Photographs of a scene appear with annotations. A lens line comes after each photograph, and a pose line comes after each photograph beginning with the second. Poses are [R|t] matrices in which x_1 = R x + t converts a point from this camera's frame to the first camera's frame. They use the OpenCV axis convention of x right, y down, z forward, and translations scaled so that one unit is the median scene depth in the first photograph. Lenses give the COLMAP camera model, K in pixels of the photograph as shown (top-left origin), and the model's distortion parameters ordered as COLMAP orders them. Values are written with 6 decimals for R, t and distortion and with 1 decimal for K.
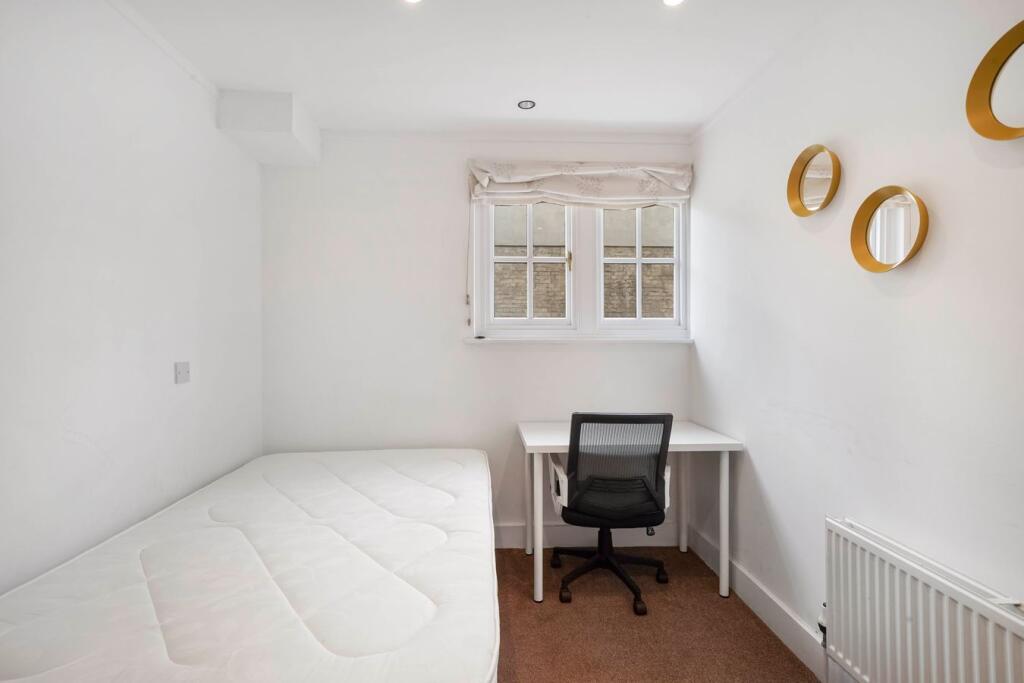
lens RADIAL K [[479.4, 0, 511.9], [0, 479.4, 335.9], [0, 0, 1]] dist [-0.000256, -0.000073]
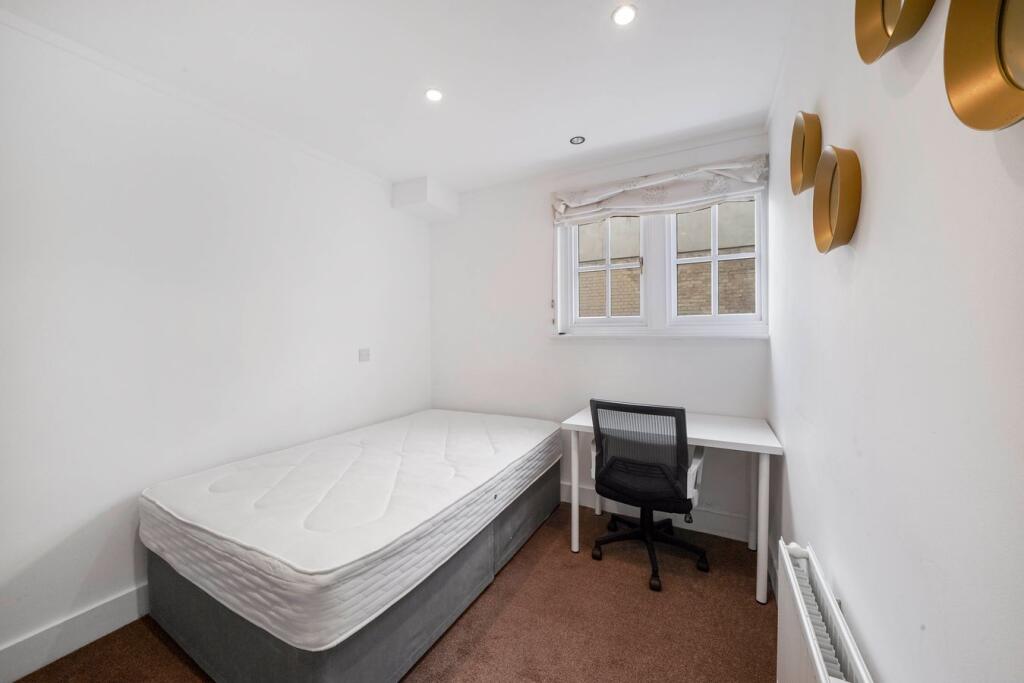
lens RADIAL K [[374.9, 0, 512.4], [0, 374.9, 335.5], [0, 0, 1]] dist [-0.025056, -0.000050]
pose [[0.853799, -0.000779, -0.520602, 0.331344], [0.006562, 0.999936, 0.009265, -0.002026], [0.520561, -0.011326, 0.853749, 0.099114]]
